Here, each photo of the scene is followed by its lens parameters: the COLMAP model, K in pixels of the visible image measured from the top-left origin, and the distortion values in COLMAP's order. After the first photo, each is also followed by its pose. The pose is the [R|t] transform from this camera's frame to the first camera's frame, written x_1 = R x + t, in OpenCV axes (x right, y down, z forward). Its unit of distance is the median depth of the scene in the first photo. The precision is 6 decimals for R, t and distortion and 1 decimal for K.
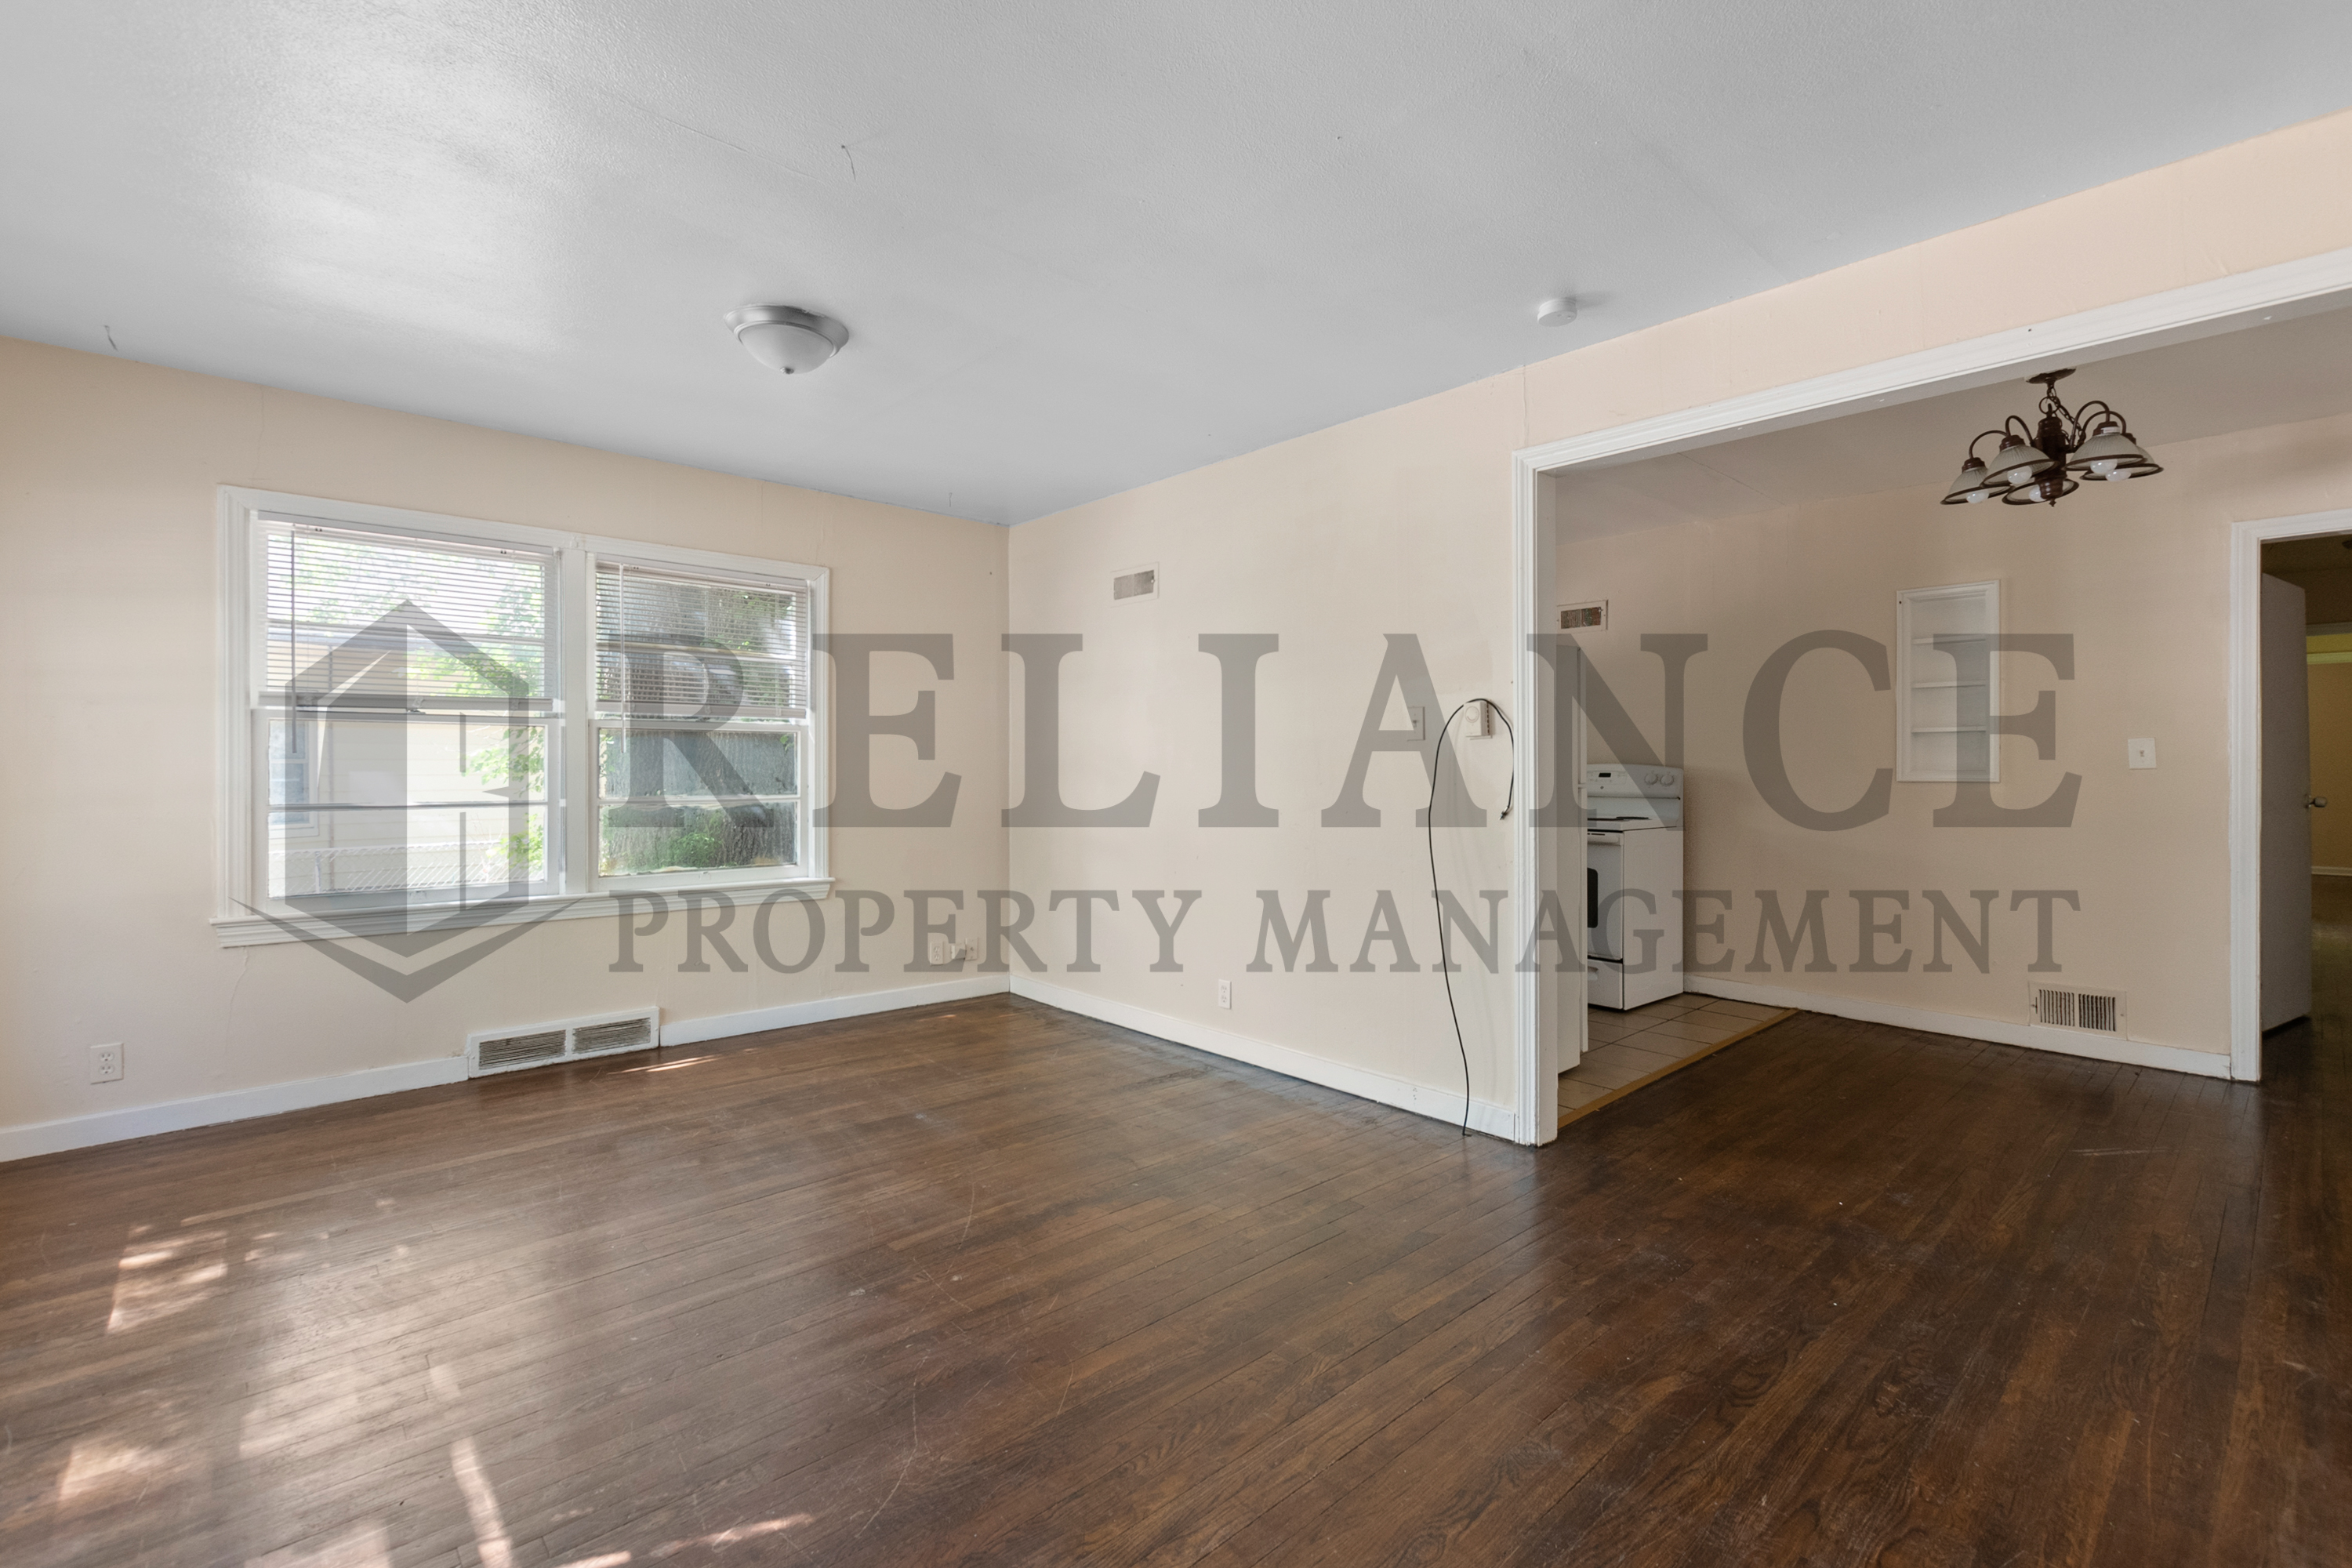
lens RADIAL K [[1022.2, 0, 1181.7], [0, 1022.2, 773.1], [0, 0, 1]] dist [-0.000721, -0.000894]
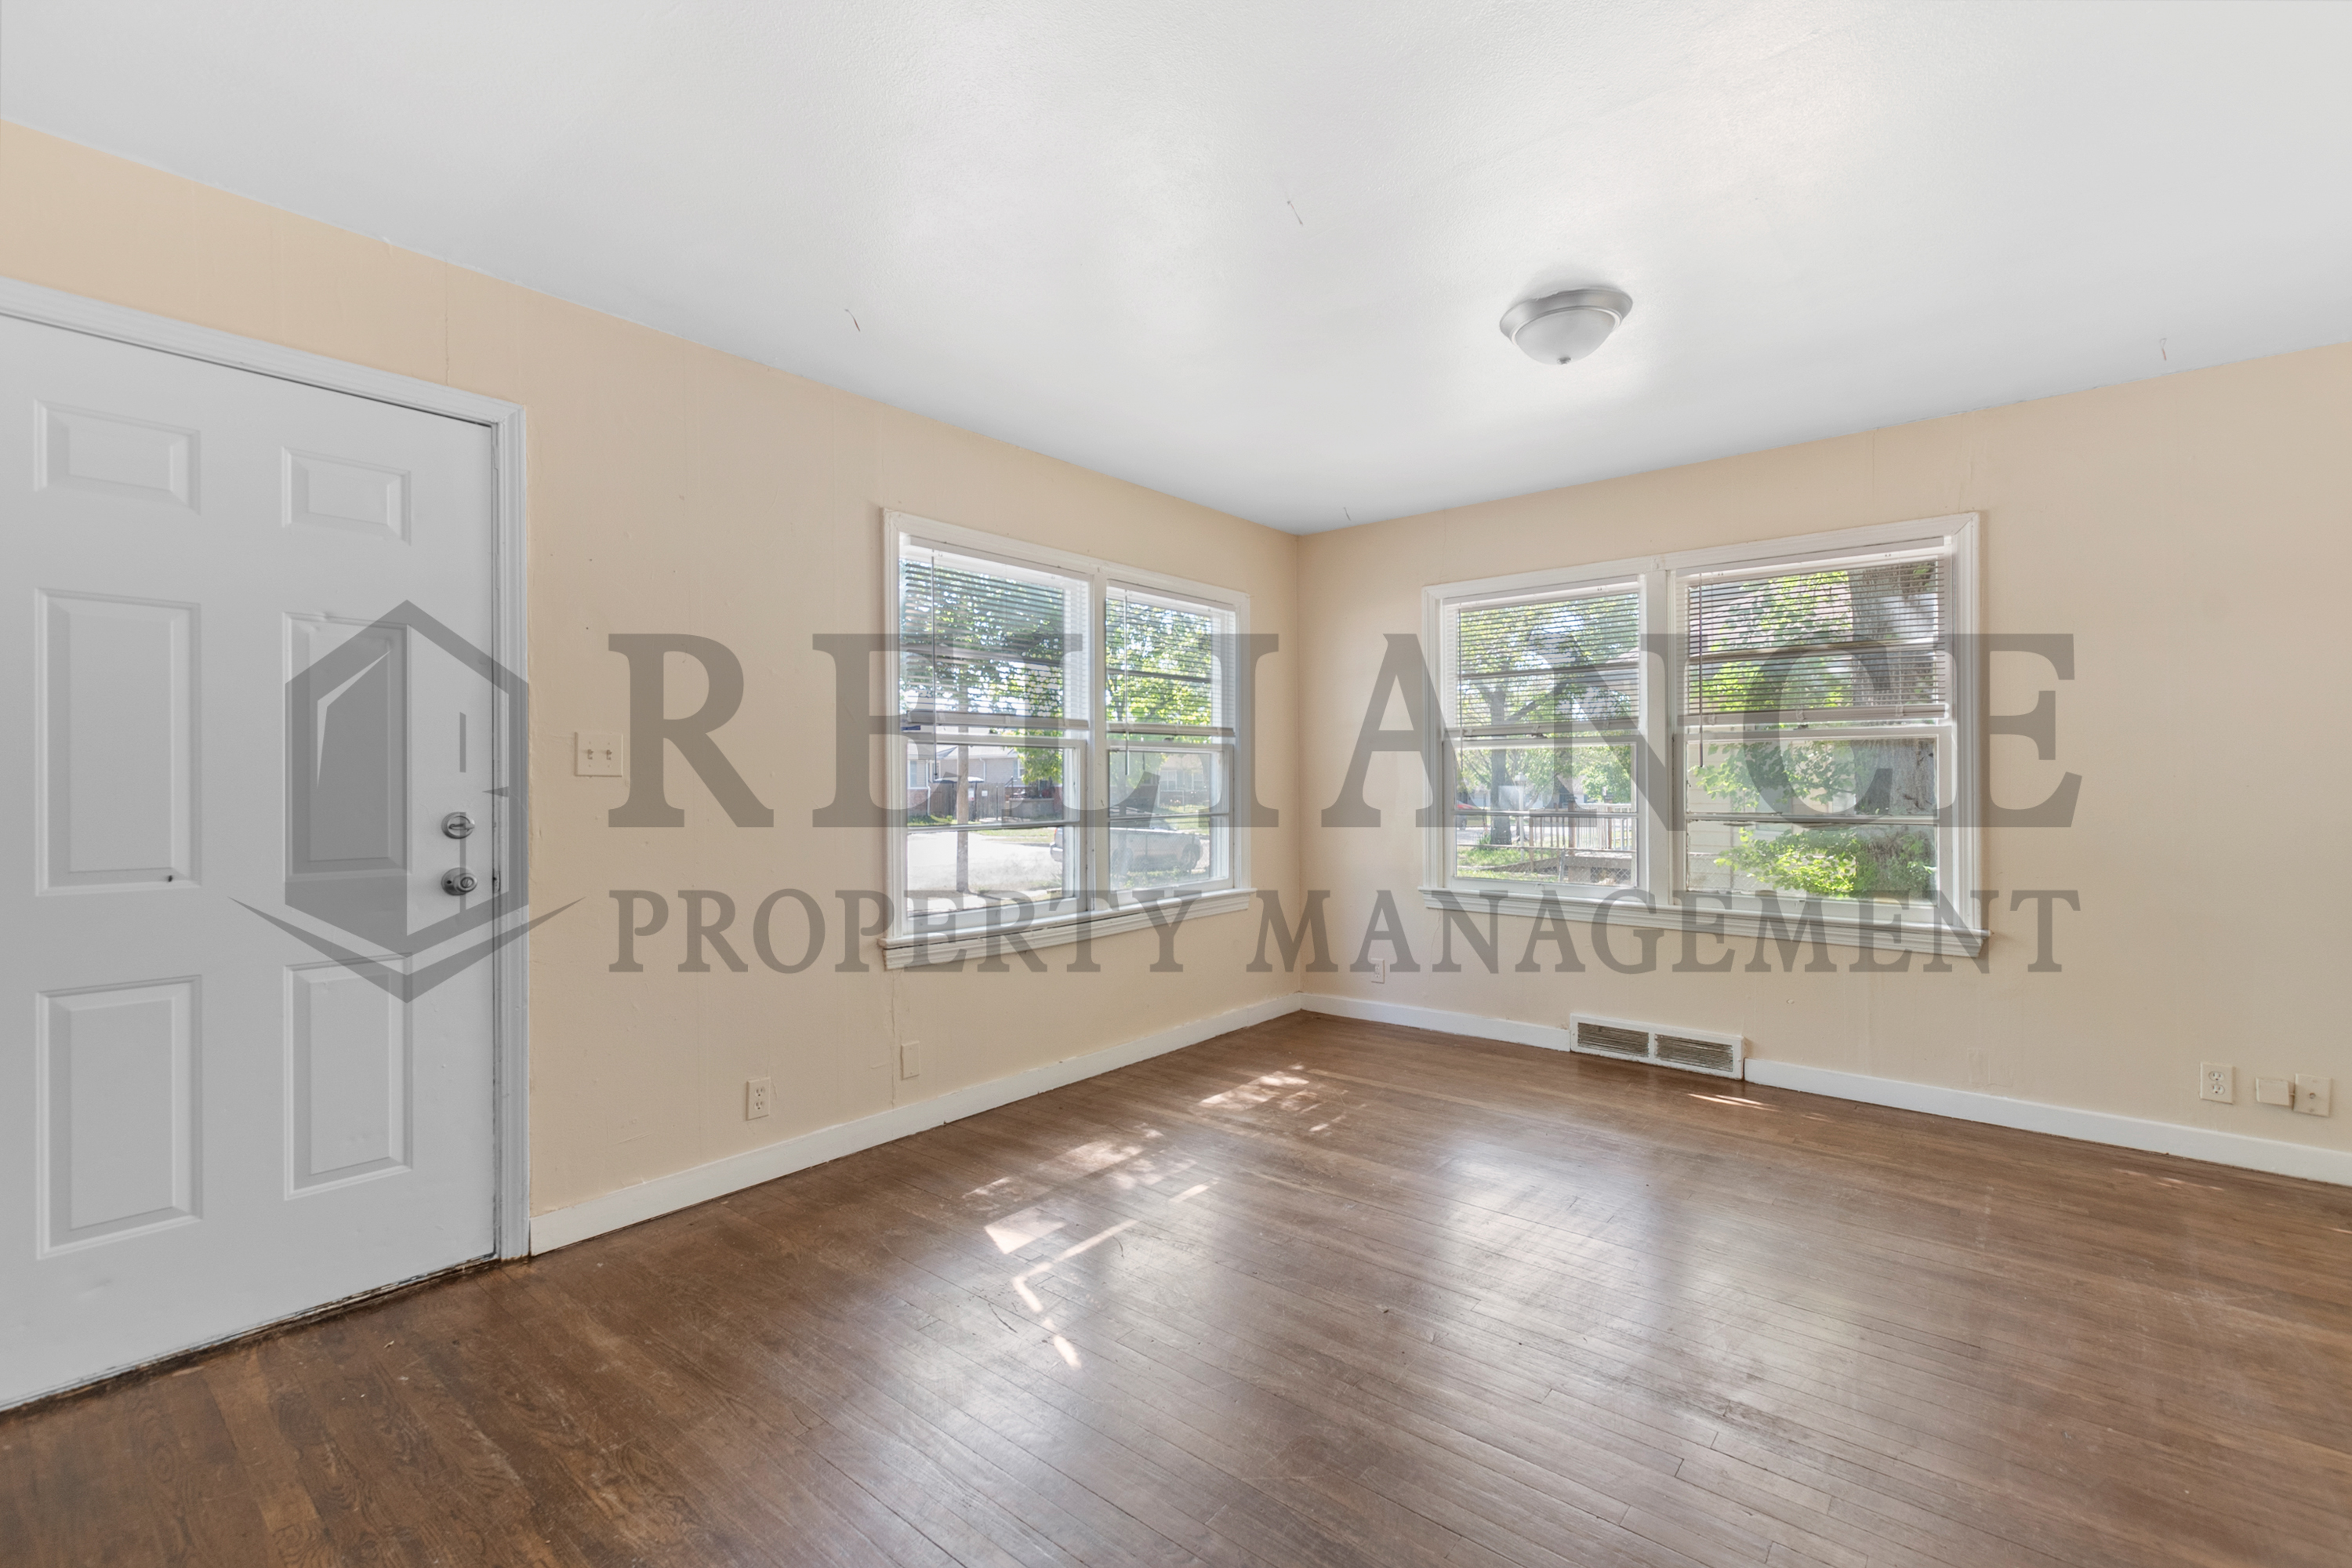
lens RADIAL K [[1022.2, 0, 1177.1], [0, 1022.2, 771.2], [0, 0, 1]] dist [-0.000721, -0.000894]
pose [[0.126662, -0.014293, -0.991843, 0.401922], [-0.004665, 0.999877, -0.015005, 0.002198], [0.991935, 0.006527, 0.126580, 0.417475]]
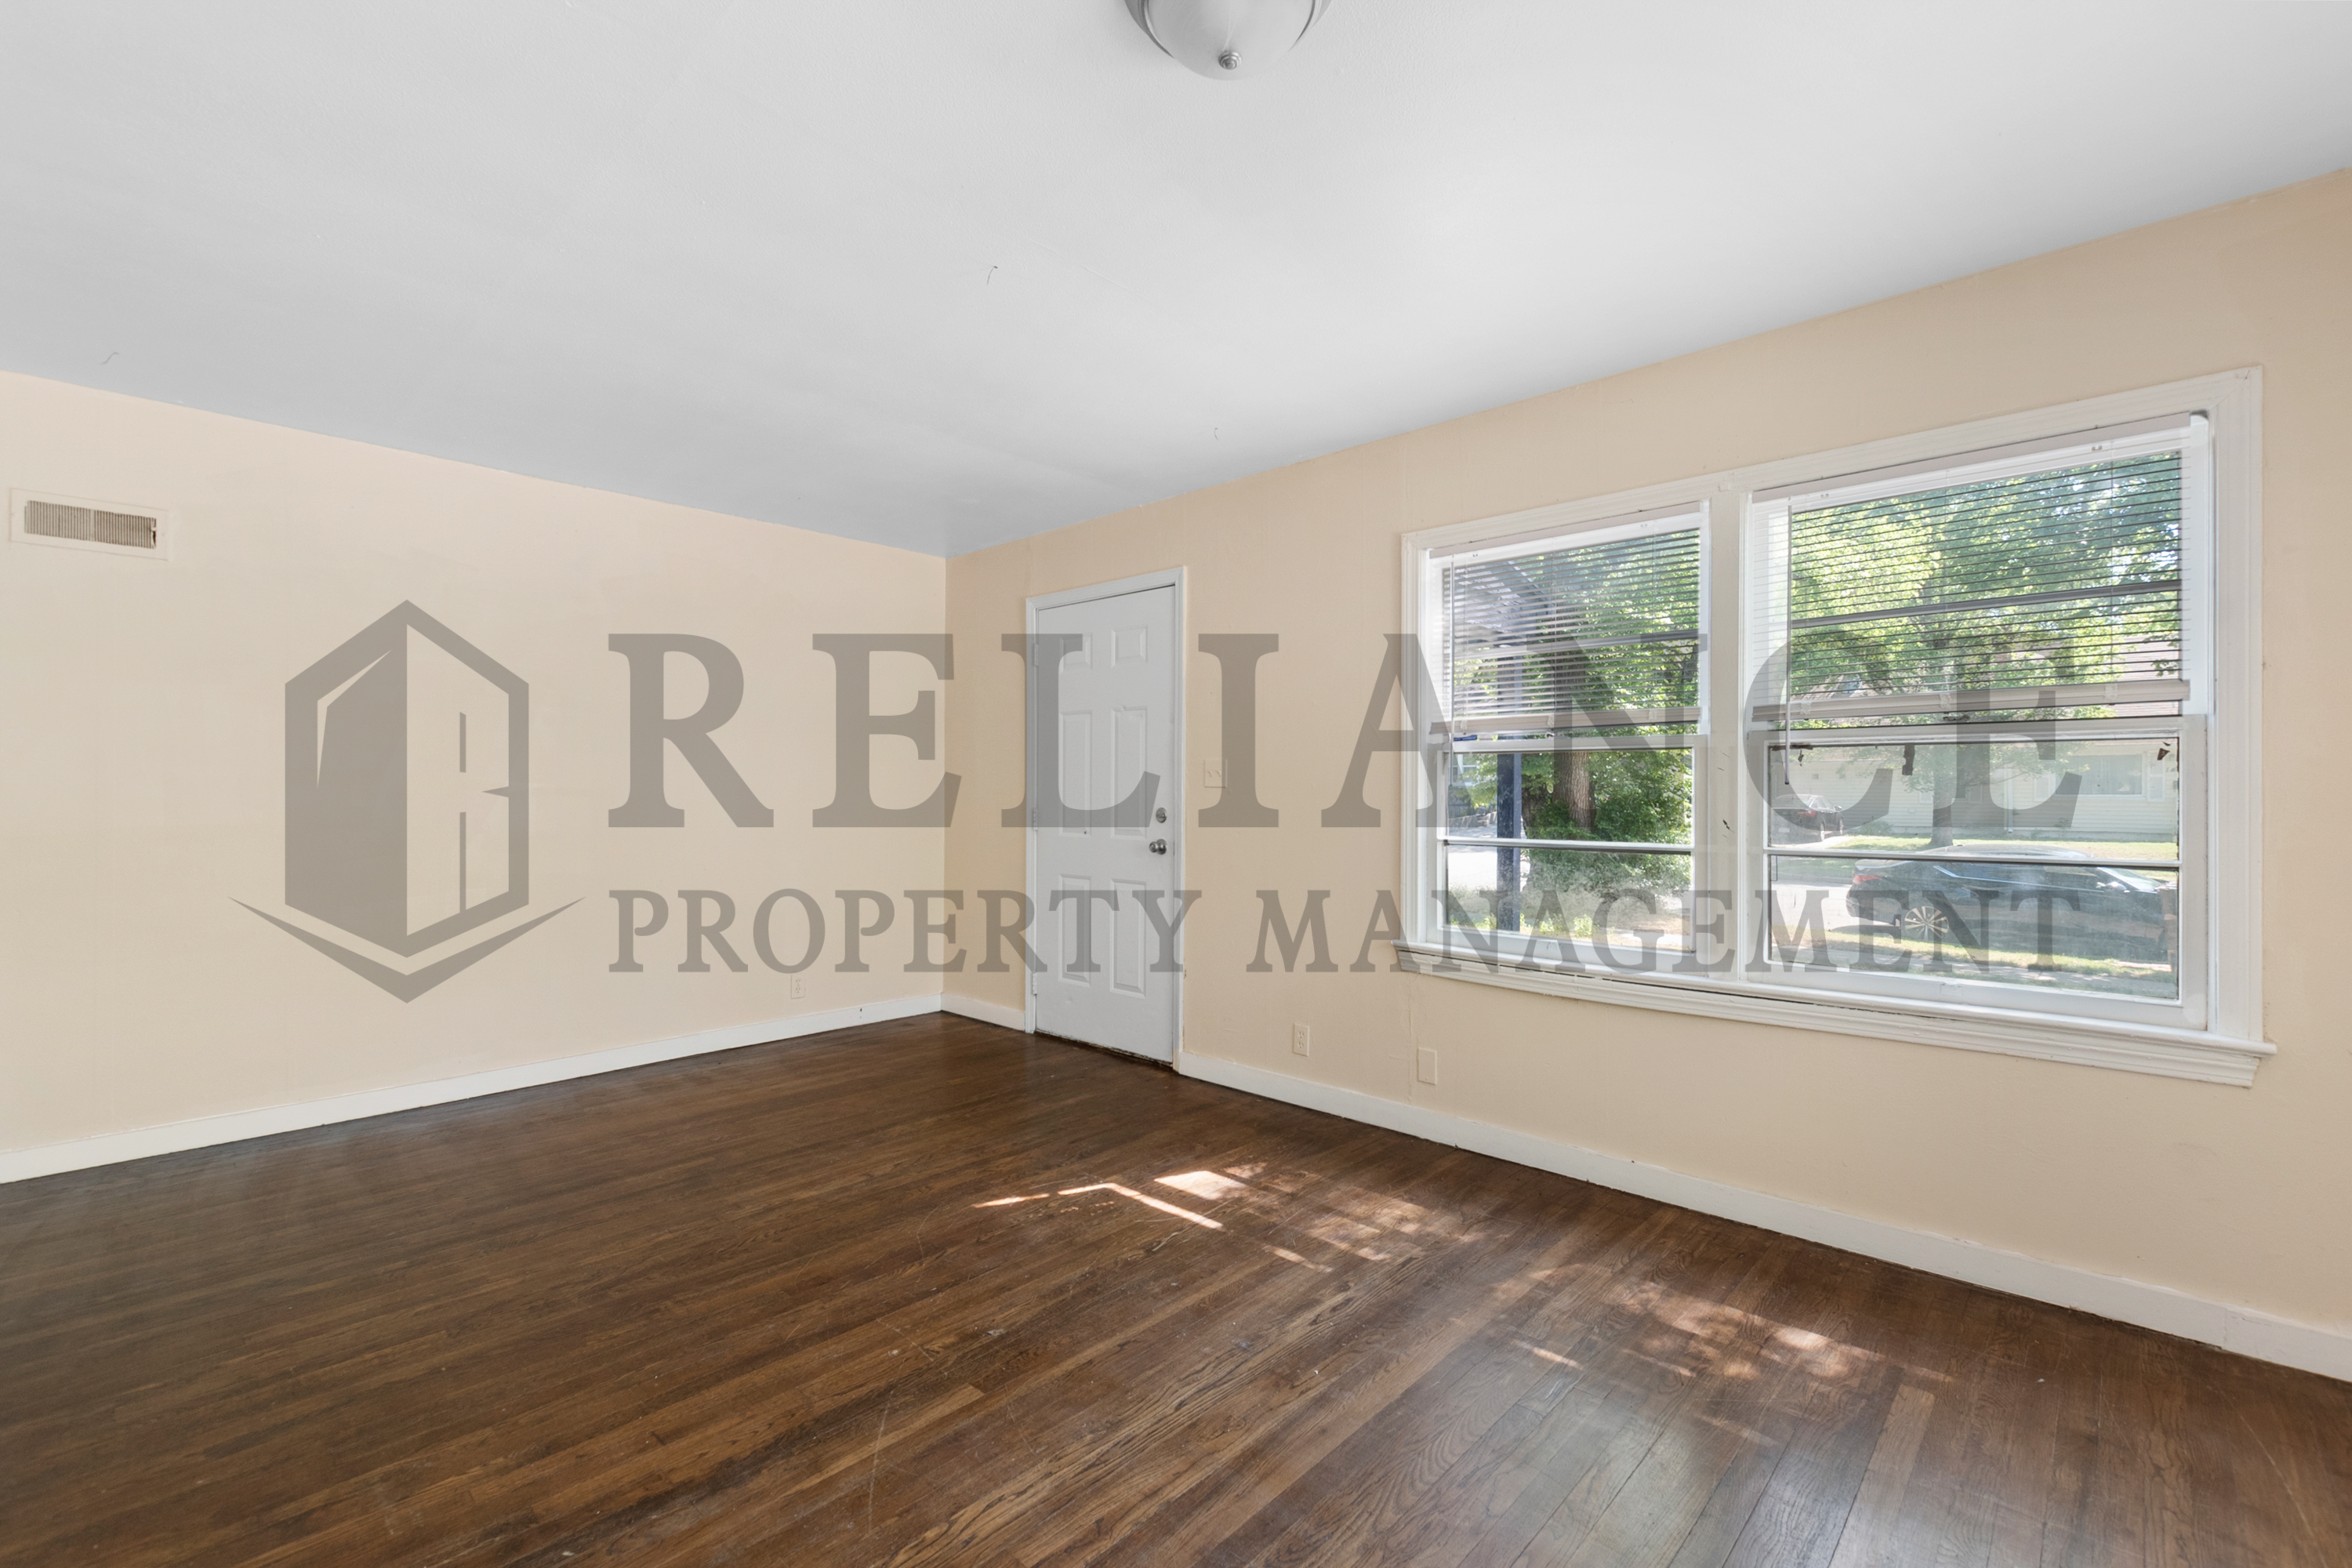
lens RADIAL K [[1022.2, 0, 1171.8], [0, 1022.2, 788.7], [0, 0, 1]] dist [-0.000721, -0.000894]
pose [[-0.997826, -0.009128, -0.065276, -0.257641], [-0.009739, 0.999912, 0.009042, -0.011366], [0.065188, 0.009658, -0.997826, 1.227791]]
